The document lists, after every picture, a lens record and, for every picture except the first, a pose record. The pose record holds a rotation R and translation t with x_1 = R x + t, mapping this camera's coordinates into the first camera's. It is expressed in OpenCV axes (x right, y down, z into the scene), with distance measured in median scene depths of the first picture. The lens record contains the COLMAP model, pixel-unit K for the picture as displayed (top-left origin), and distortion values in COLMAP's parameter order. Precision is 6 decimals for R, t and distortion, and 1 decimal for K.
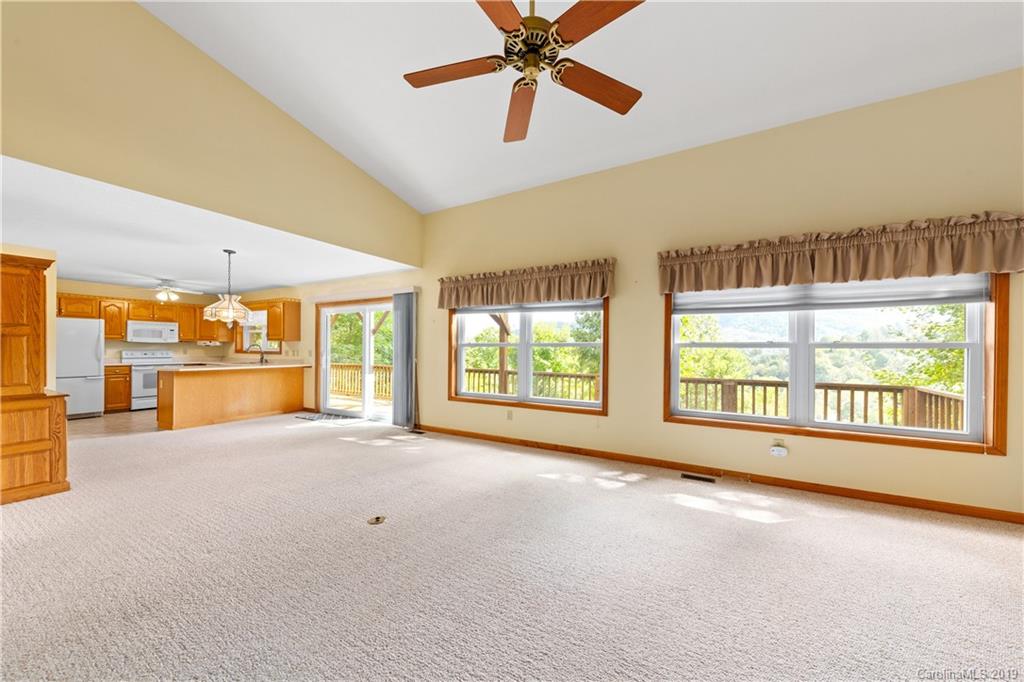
lens RADIAL K [[354.4, 0, 511.7], [0, 354.4, 347.7], [0, 0, 1]] dist [0.009289, -0.004013]
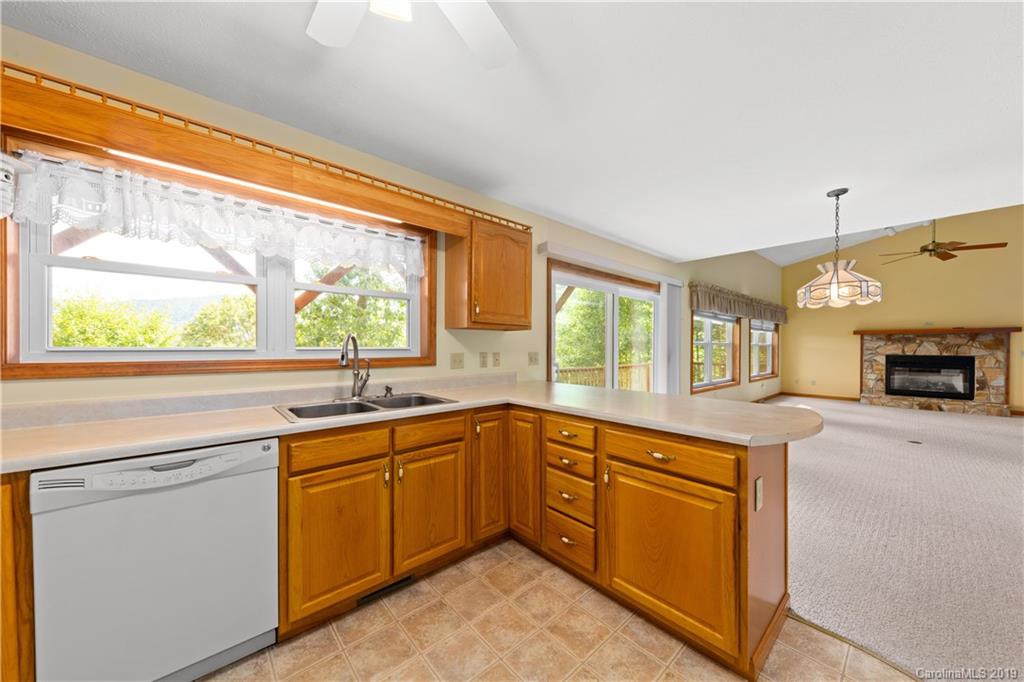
lens RADIAL K [[354.4, 0, 511.7], [0, 354.4, 347.7], [0, 0, 1]] dist [0.009289, -0.004013]
pose [[0.326696, -0.008553, 0.945091, -1.094029], [-0.003031, 0.999944, 0.010097, -0.003018], [-0.945125, -0.006163, 0.326652, 0.928816]]
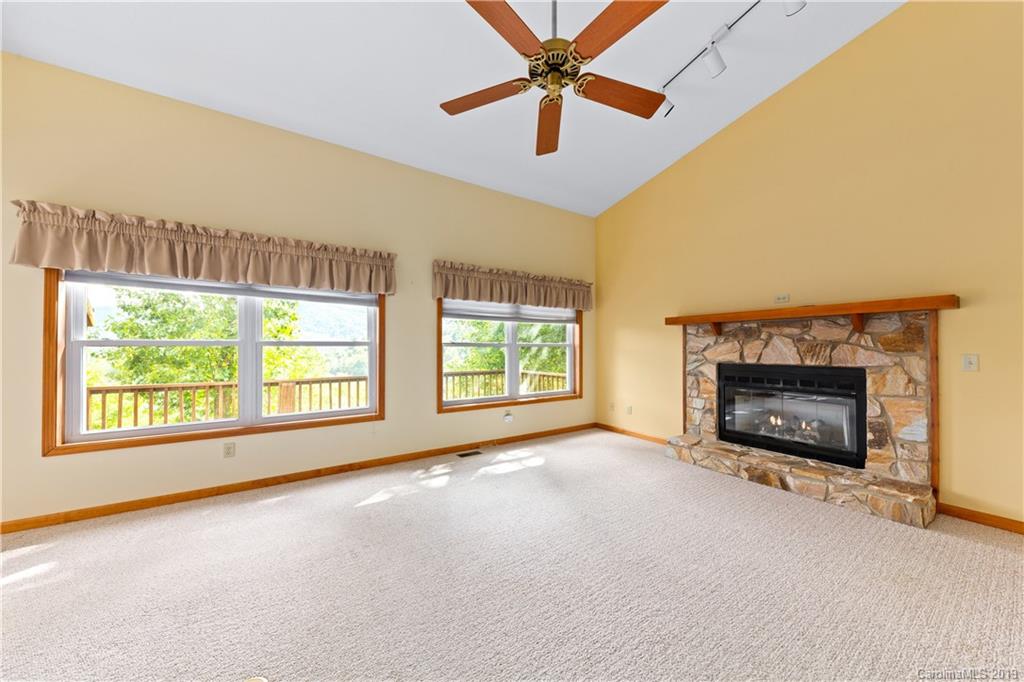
lens RADIAL K [[354.4, 0, 511.7], [0, 354.4, 347.7], [0, 0, 1]] dist [0.009289, -0.004013]
pose [[0.453946, -0.005262, 0.891013, -0.259715], [0.003523, 0.999985, 0.004111, -0.000832], [-0.891022, 0.001272, 0.453958, 0.168499]]
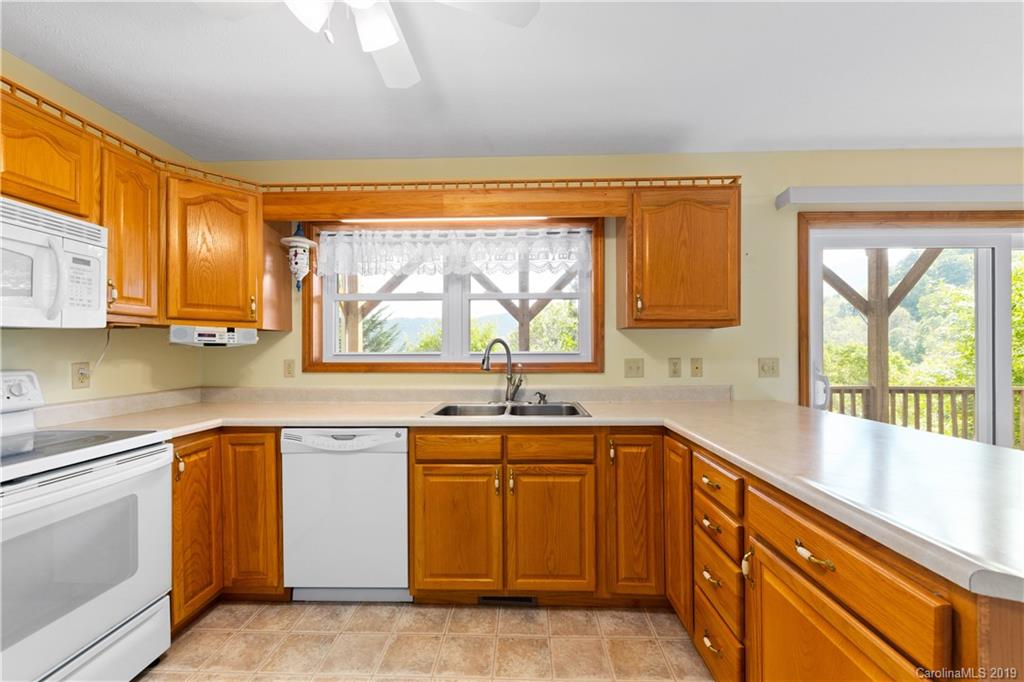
lens RADIAL K [[400.8, 0, 514.3], [0, 400.8, 347.8], [0, 0, 1]] dist [0.012448, -0.007713]
pose [[0.885118, -0.006208, 0.465326, -1.000116], [0.007469, 0.999972, -0.000867, -0.003028], [-0.465307, 0.004242, 0.885139, 0.836550]]
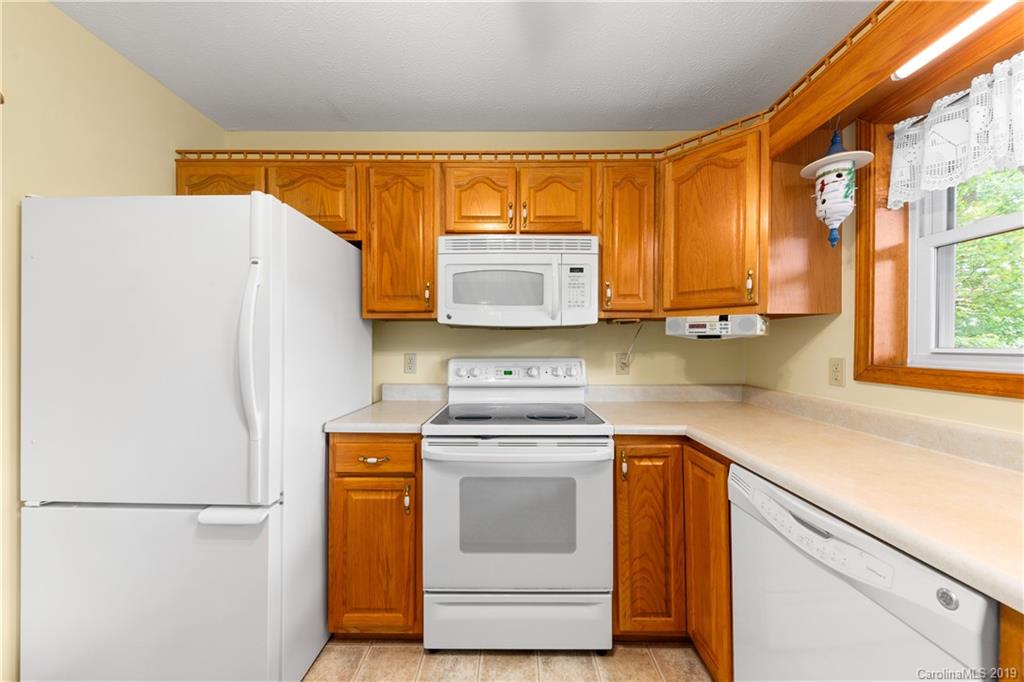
lens RADIAL K [[354.4, 0, 511.7], [0, 354.4, 347.7], [0, 0, 1]] dist [0.009289, -0.004013]
pose [[0.485343, 0.001557, -0.874322, -0.914328], [0.003013, 0.999989, 0.003453, -0.001484], [0.874318, -0.004311, 0.485334, 1.005580]]
